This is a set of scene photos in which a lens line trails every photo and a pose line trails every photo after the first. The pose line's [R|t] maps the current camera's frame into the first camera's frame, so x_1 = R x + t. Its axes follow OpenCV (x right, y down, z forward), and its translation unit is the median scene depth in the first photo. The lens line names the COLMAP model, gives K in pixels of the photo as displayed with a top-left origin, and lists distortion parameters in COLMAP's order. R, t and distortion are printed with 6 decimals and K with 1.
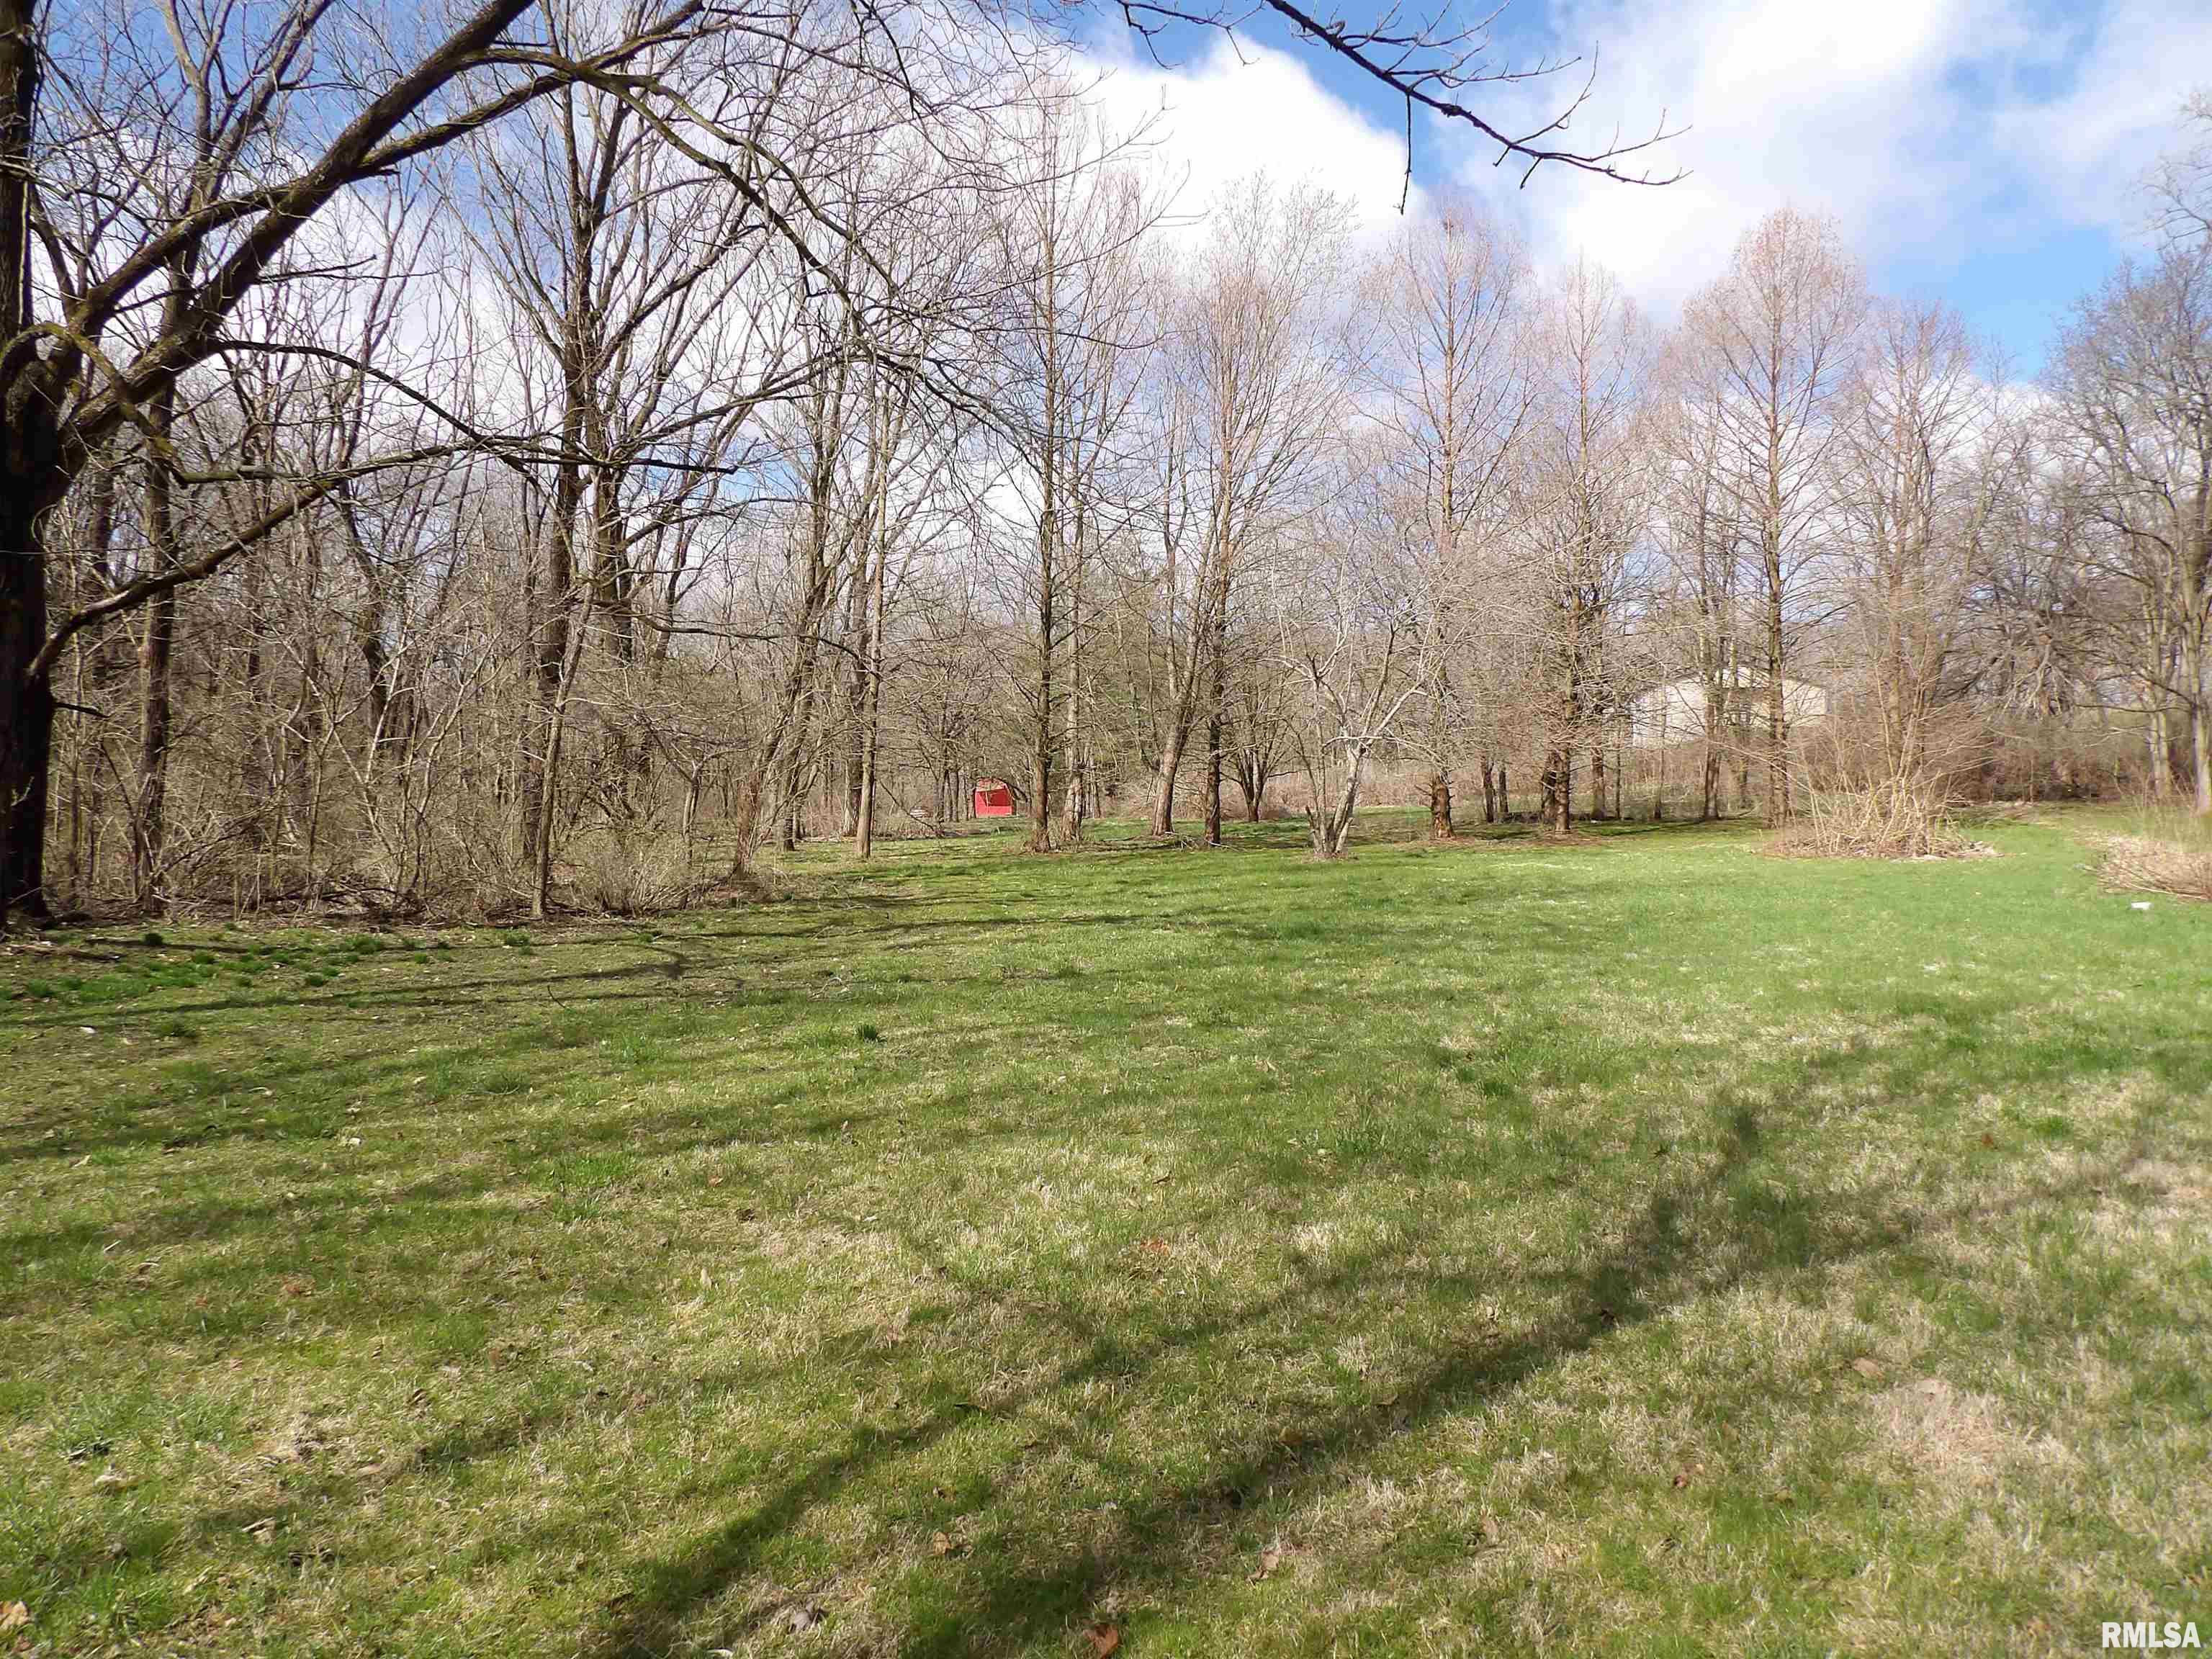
lens RADIAL K [[1618.0, 0, 1106.0], [0, 1618.0, 829.5], [0, 0, 1]] dist [-0.006227, 0.050644]
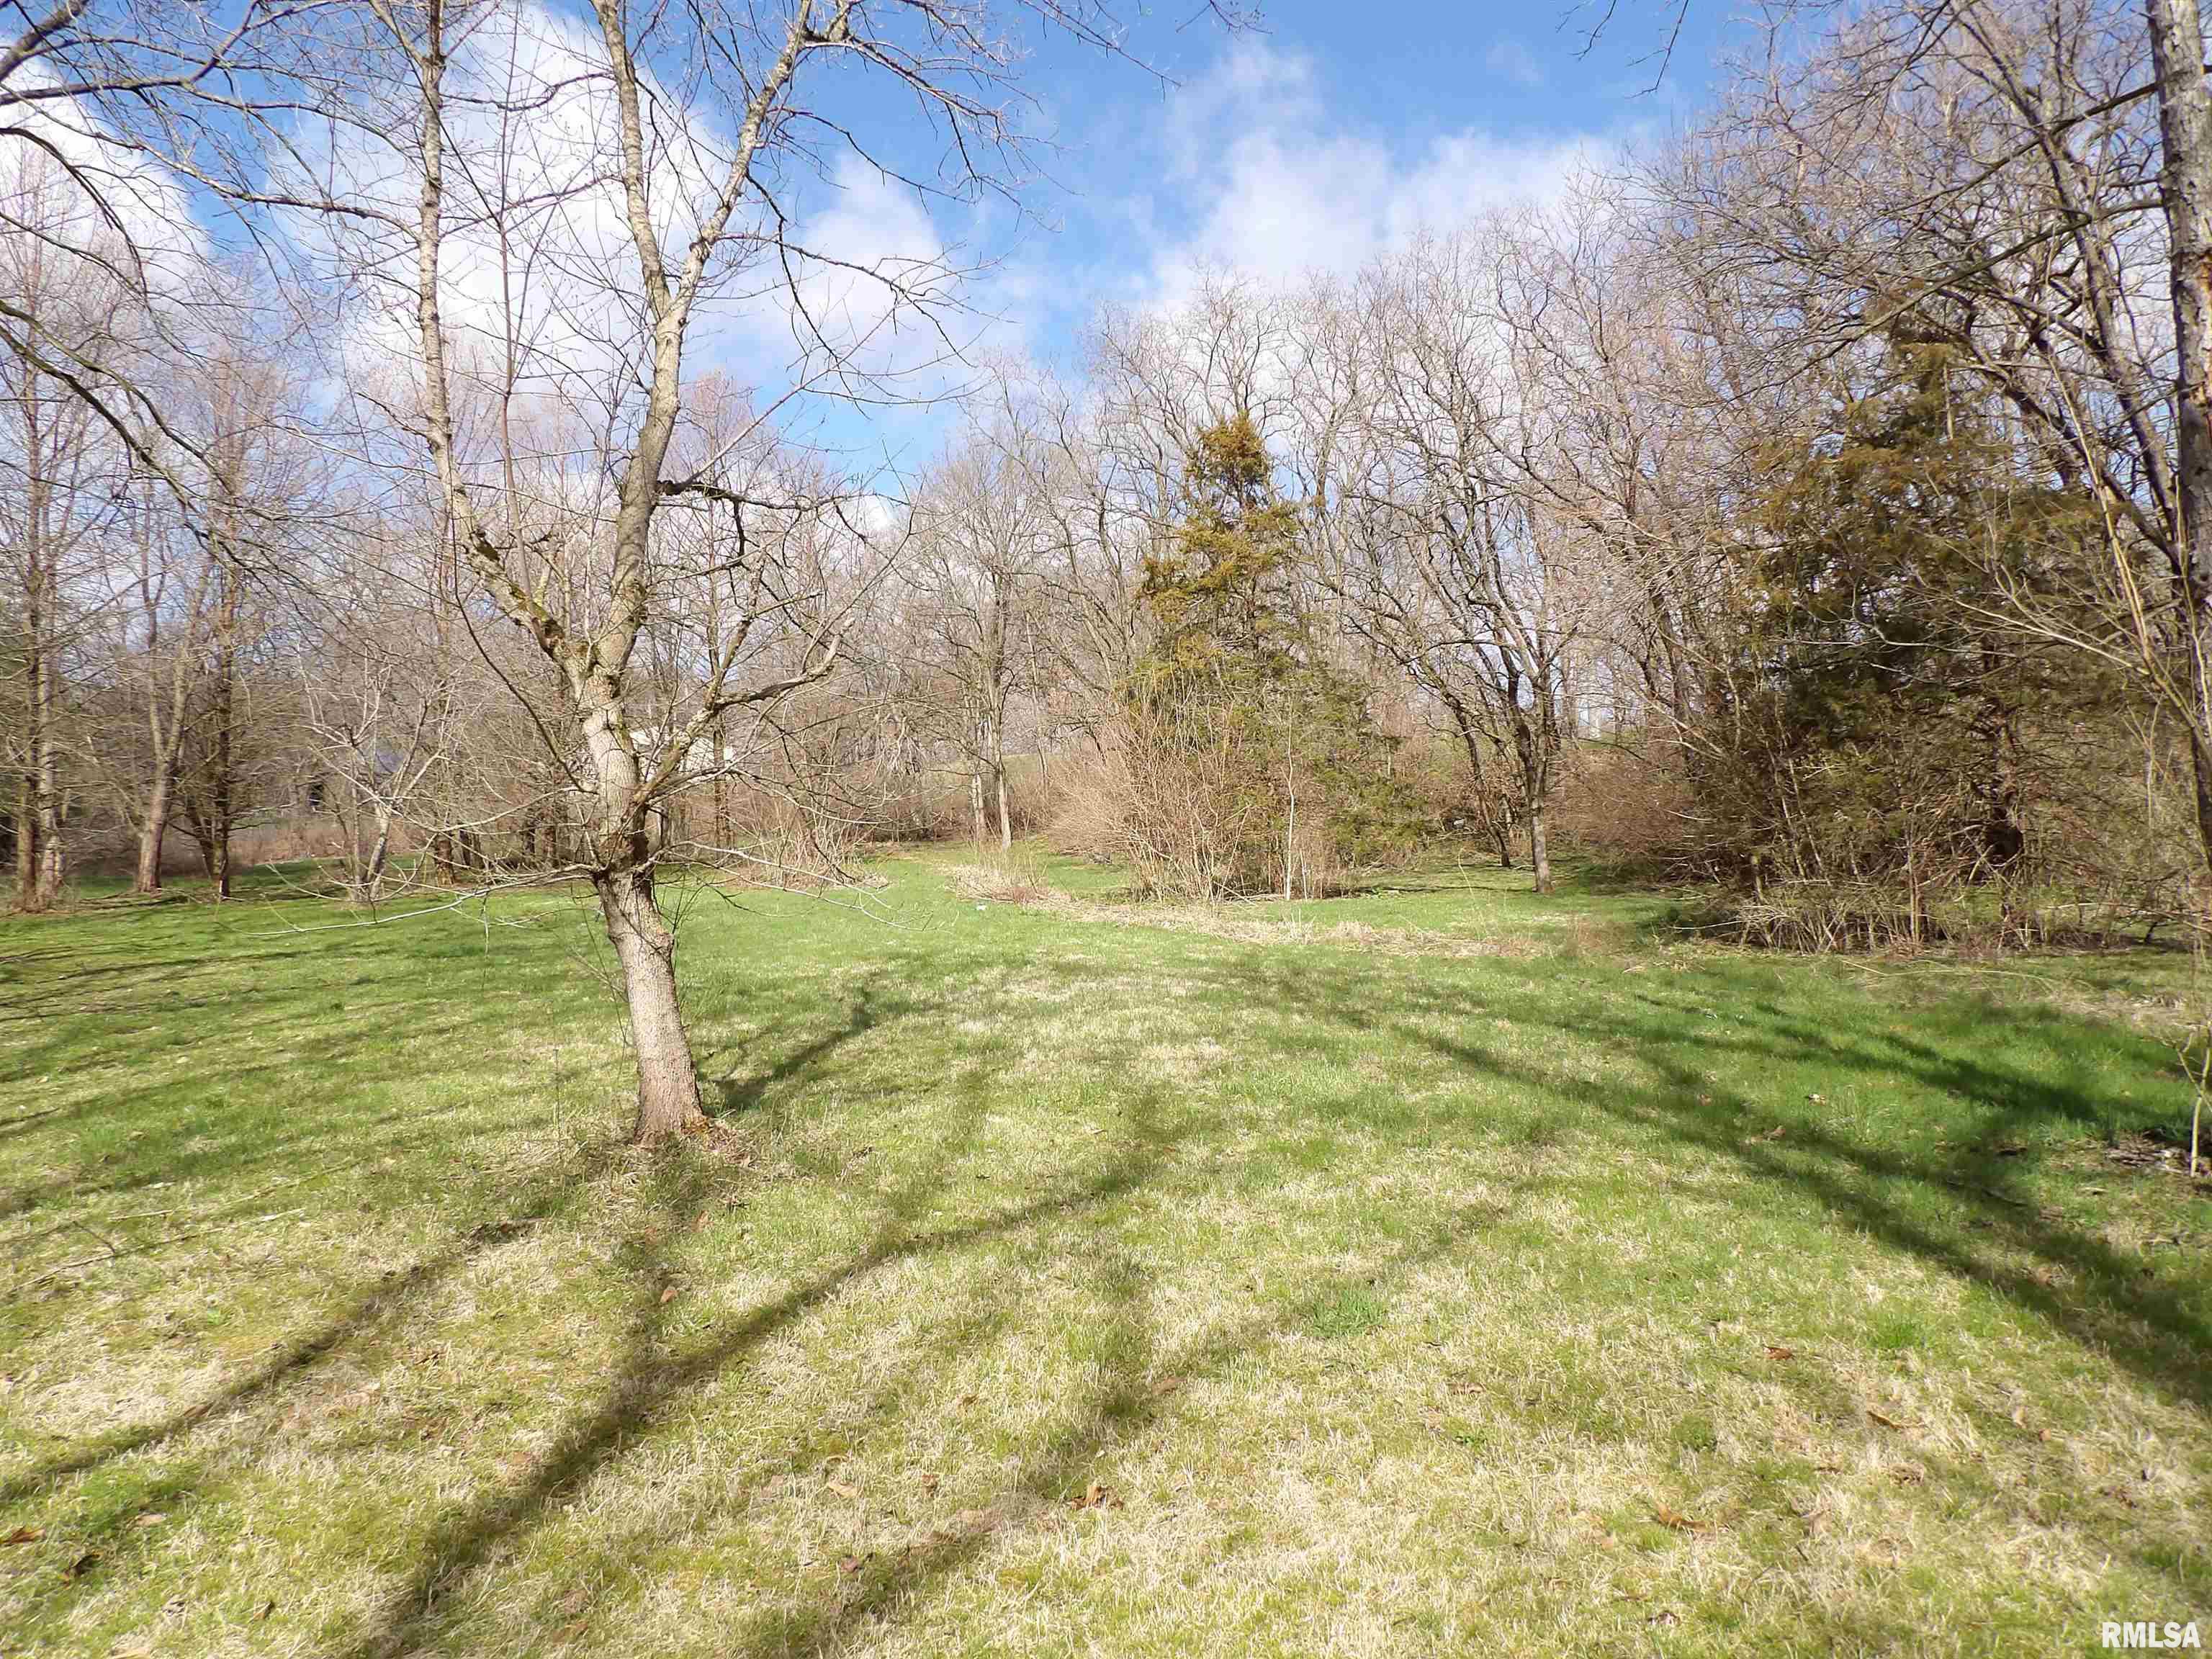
lens RADIAL K [[1618.0, 0, 1106.0], [0, 1618.0, 829.5], [0, 0, 1]] dist [-0.006227, 0.050644]
pose [[0.791456, -0.012994, 0.611088, -0.104737], [0.029813, 0.999405, -0.017361, 0.000126], [-0.610499, 0.031958, 0.791372, -0.148590]]
